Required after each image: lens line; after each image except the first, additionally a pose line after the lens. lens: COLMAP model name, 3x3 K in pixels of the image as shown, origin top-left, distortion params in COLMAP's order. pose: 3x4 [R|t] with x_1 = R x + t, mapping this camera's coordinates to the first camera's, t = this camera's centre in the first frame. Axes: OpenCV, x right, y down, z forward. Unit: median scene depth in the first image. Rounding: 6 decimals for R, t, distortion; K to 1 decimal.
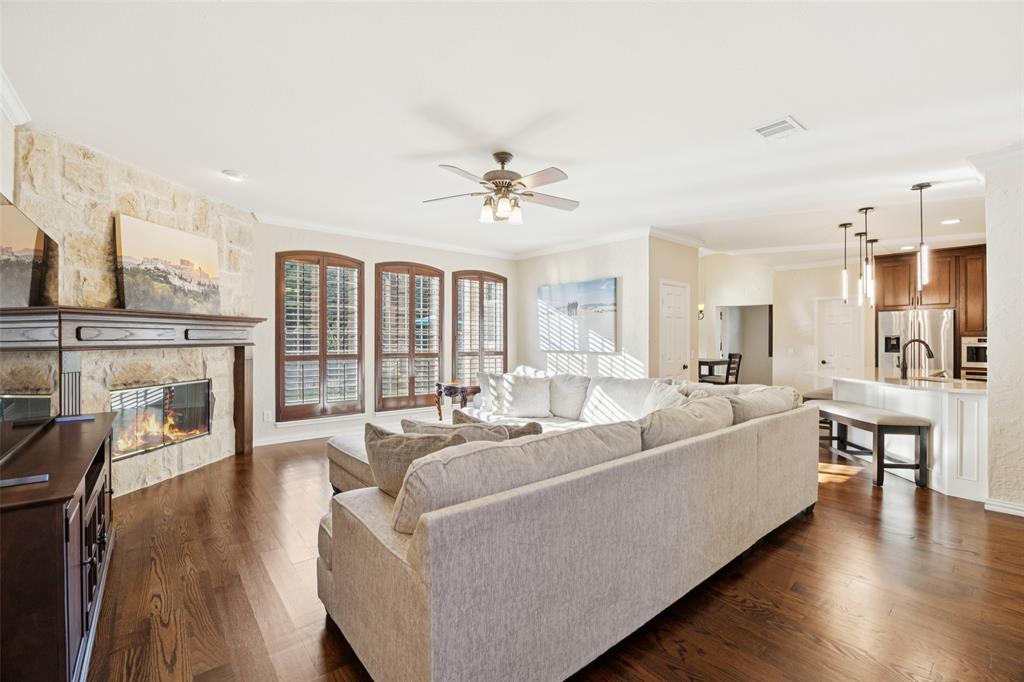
lens RADIAL K [[445.2, 0, 513.3], [0, 445.2, 340.1], [0, 0, 1]] dist [0.012099, -0.000087]
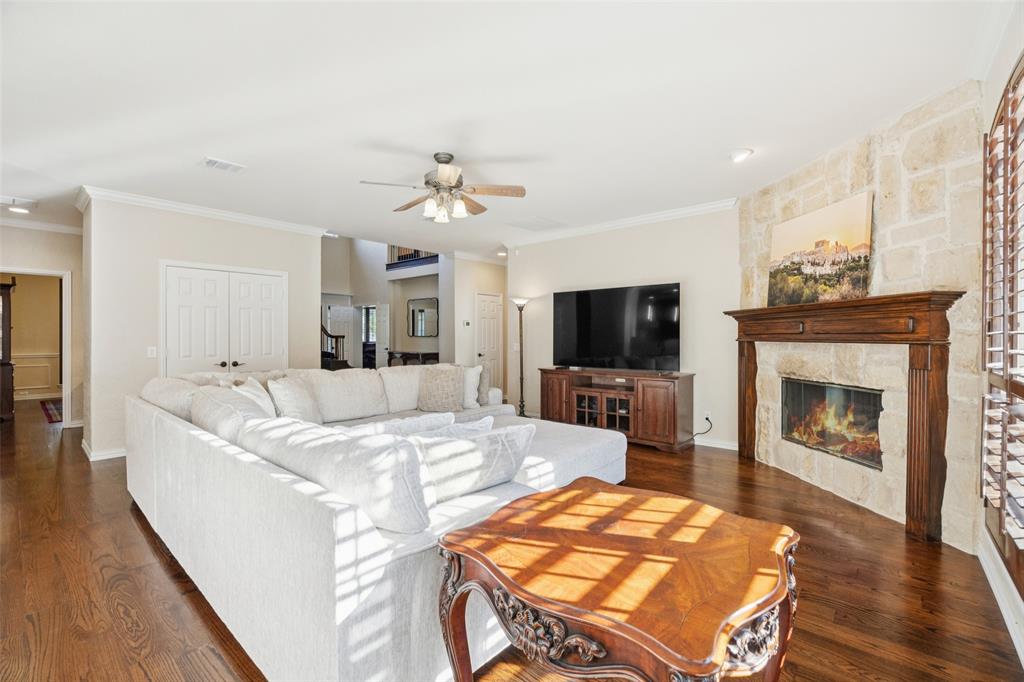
lens RADIAL K [[445.2, 0, 512.8], [0, 445.2, 337.2], [0, 0, 1]] dist [0.012099, -0.000087]
pose [[-0.986381, -0.003153, -0.164444, -0.009426], [-0.004907, 0.999935, 0.010259, 0.000144], [0.164401, 0.010926, -0.986333, 1.790134]]
